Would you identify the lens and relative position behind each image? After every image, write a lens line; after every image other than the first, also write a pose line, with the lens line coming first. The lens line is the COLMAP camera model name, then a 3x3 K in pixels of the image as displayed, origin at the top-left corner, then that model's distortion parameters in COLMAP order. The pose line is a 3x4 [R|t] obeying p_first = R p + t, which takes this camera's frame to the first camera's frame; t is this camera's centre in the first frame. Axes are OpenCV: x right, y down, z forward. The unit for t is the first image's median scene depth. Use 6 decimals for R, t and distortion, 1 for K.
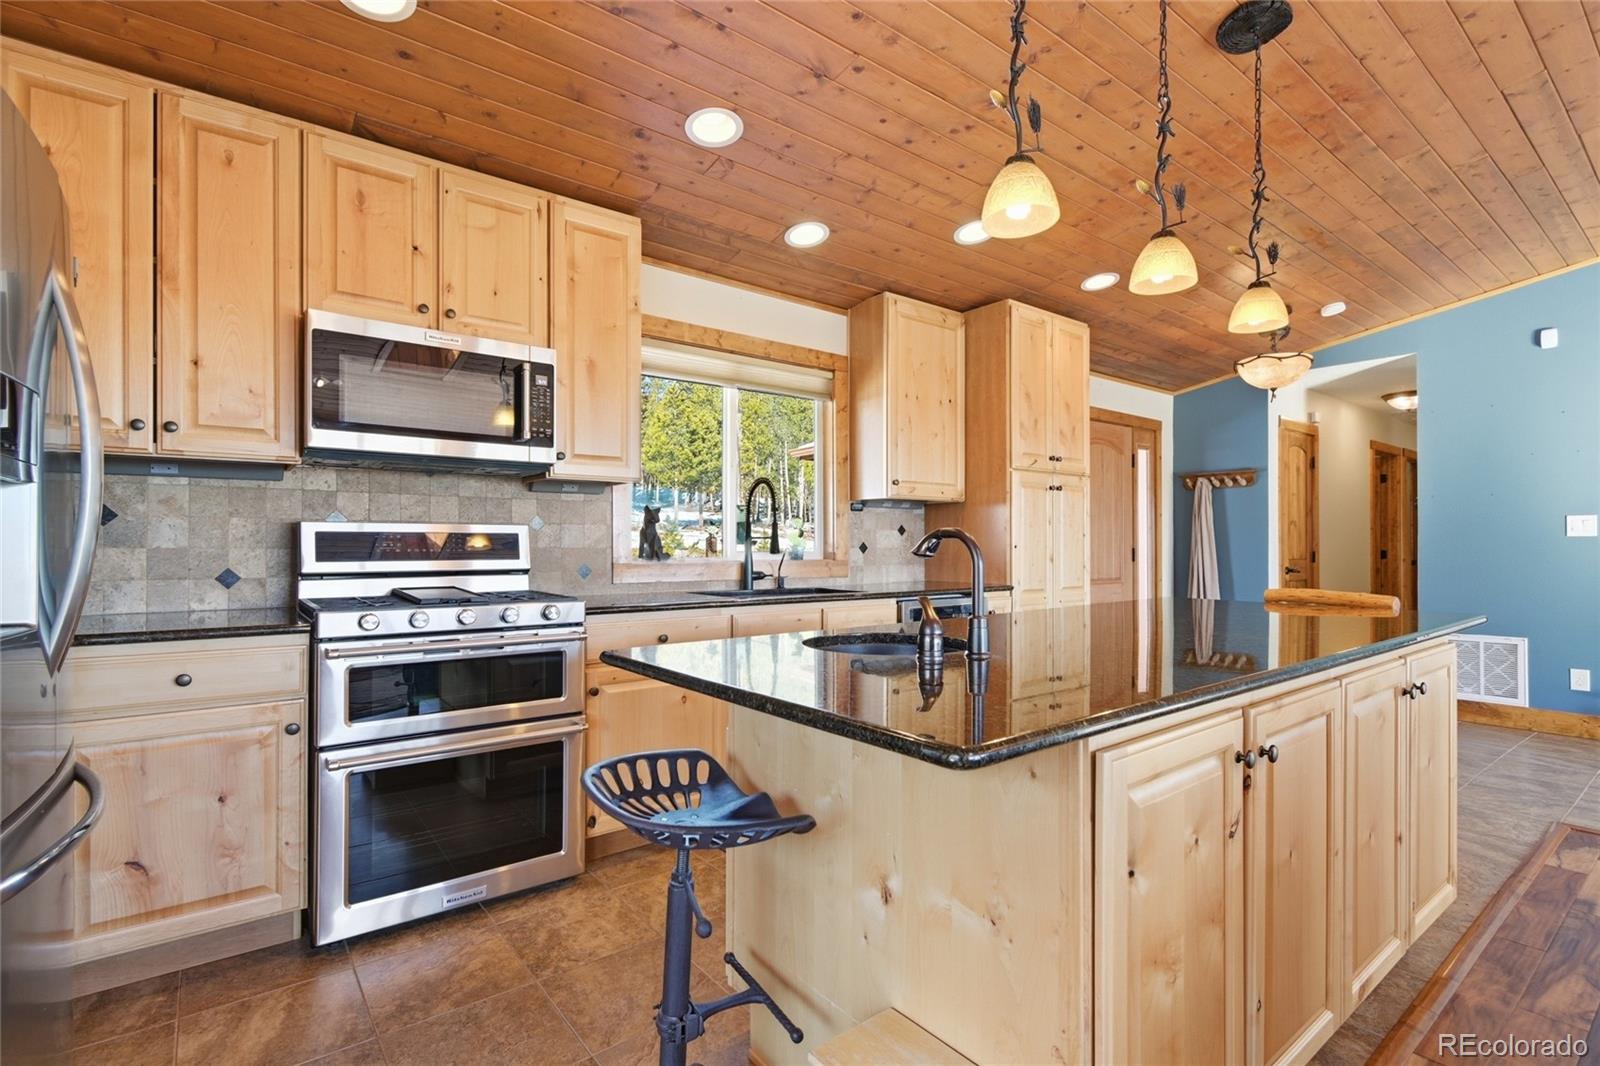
lens RADIAL K [[724.4, 0, 831.1], [0, 724.4, 538.0], [0, 0, 1]] dist [0.008773, -0.005530]
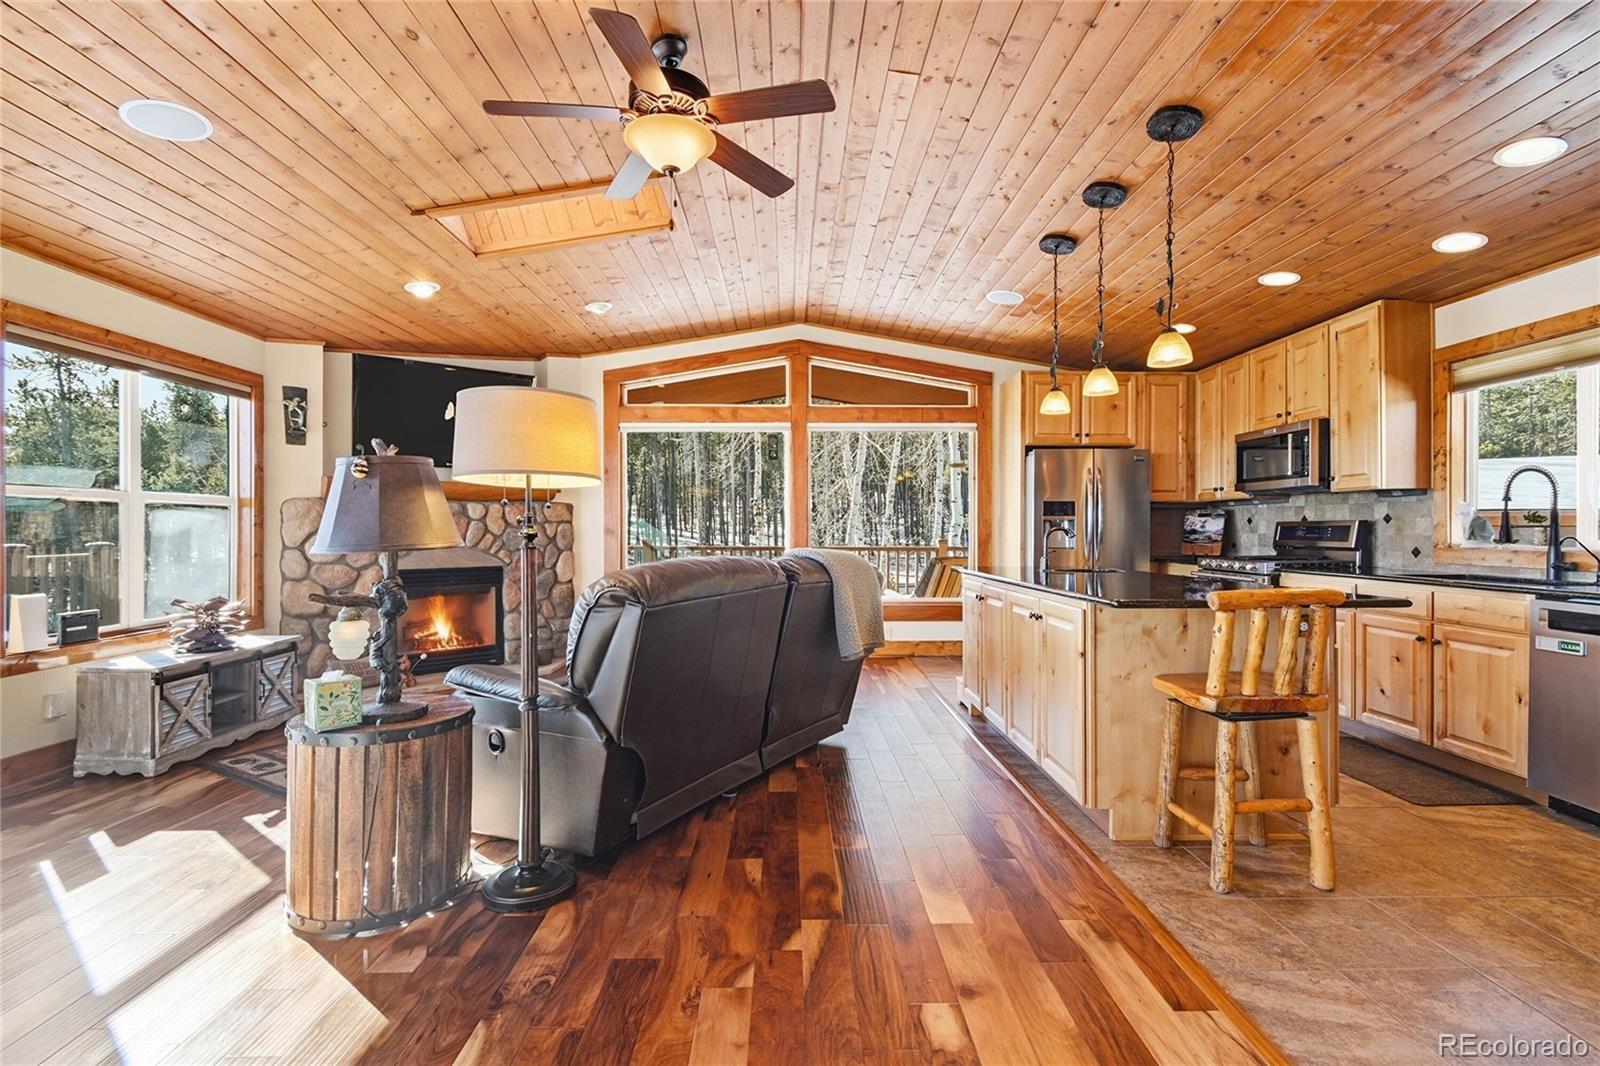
lens RADIAL K [[724.4, 0, 806.4], [0, 724.4, 534.0], [0, 0, 1]] dist [0.008773, -0.005530]
pose [[-0.601095, 0.005555, -0.799158, 1.723607], [0.008479, 0.999964, 0.000574, 0.001618], [0.799133, -0.006431, -0.601120, 1.080737]]
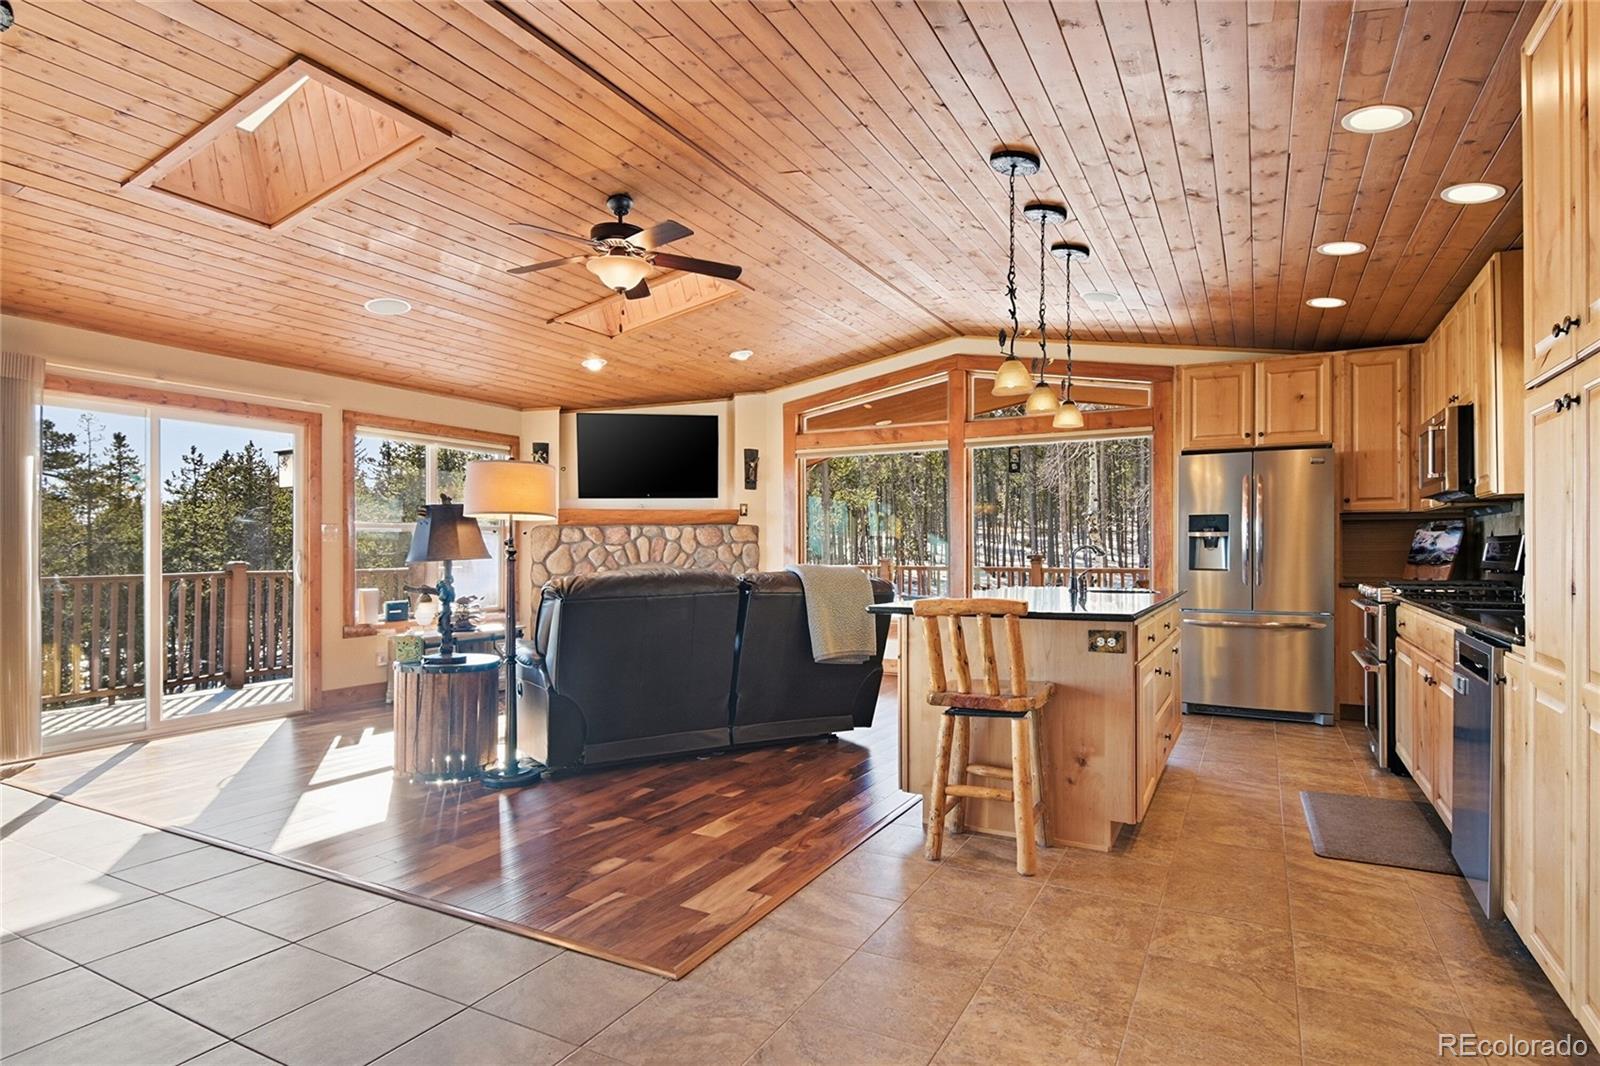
lens RADIAL K [[860.4, 0, 806.6], [0, 860.4, 545.6], [0, 0, 1]] dist [0.002384, -0.006089]
pose [[-0.914831, -0.000716, -0.403836, 1.365765], [0.005762, 0.999873, -0.014827, 0.017090], [0.403795, -0.015891, -0.914711, 1.994498]]
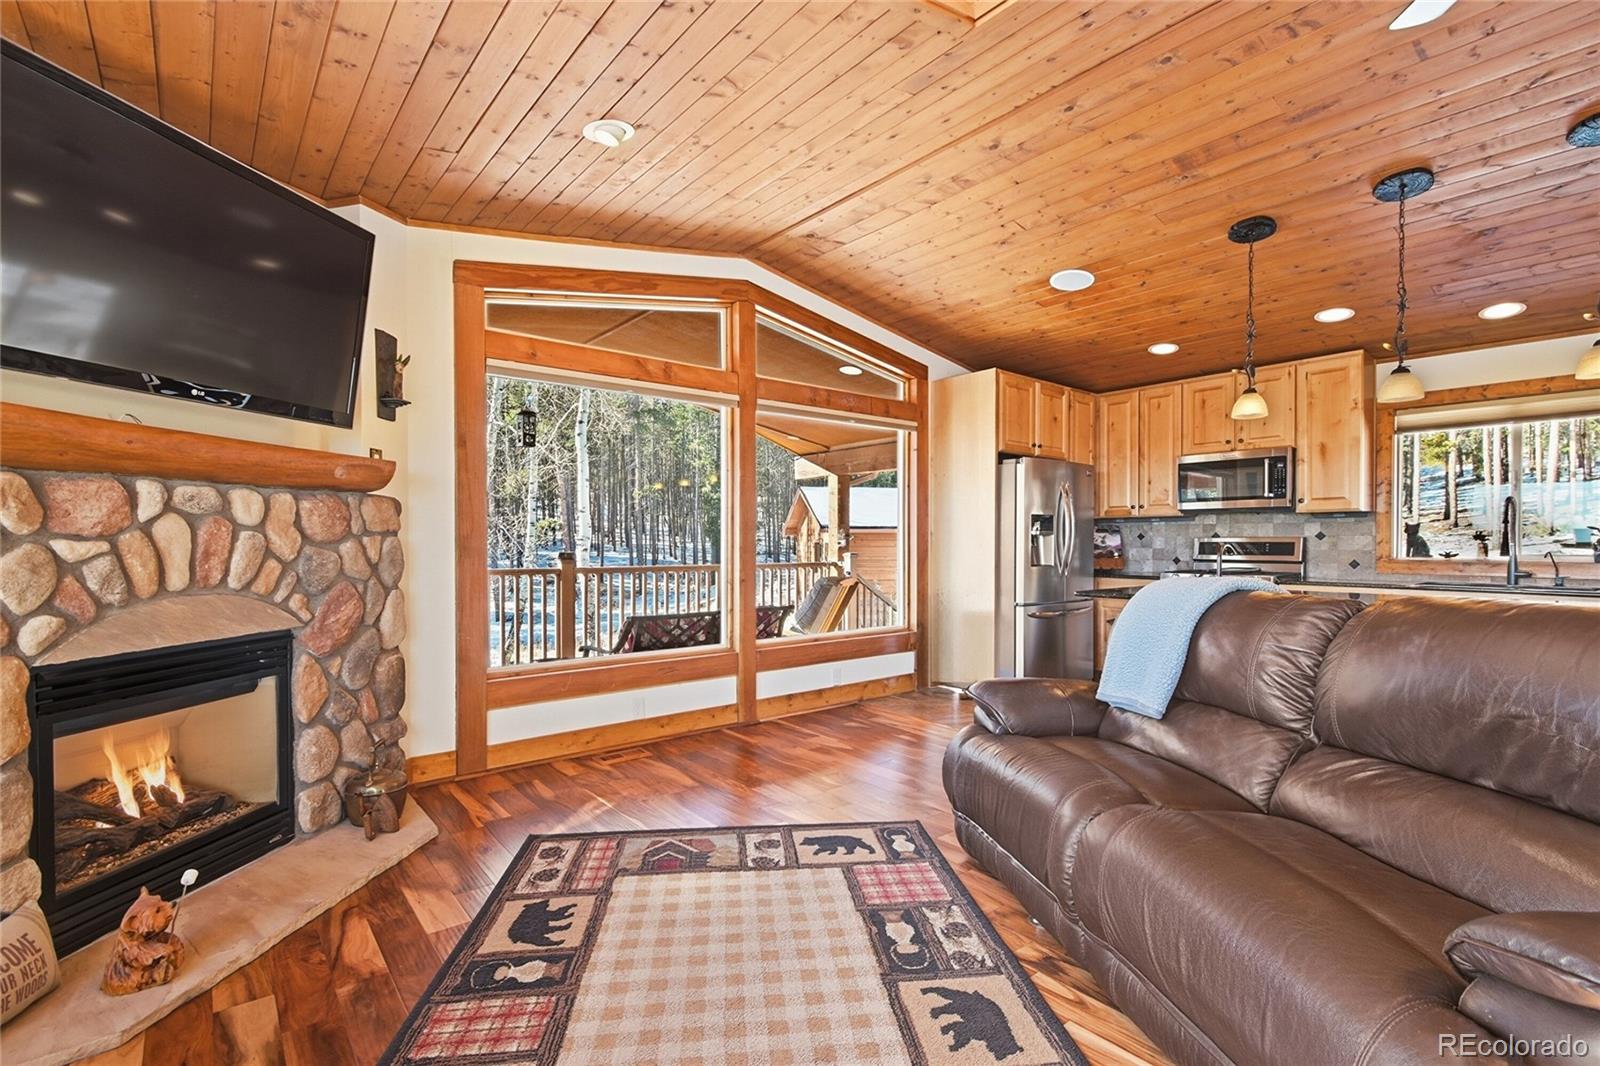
lens RADIAL K [[724.4, 0, 778.4], [0, 724.4, 550.5], [0, 0, 1]] dist [0.008773, -0.005530]
pose [[0.012416, 0.014408, -0.999819, 1.536936], [0.009396, 0.999850, 0.014525, -0.026614], [0.999879, -0.009575, 0.012278, -0.381149]]
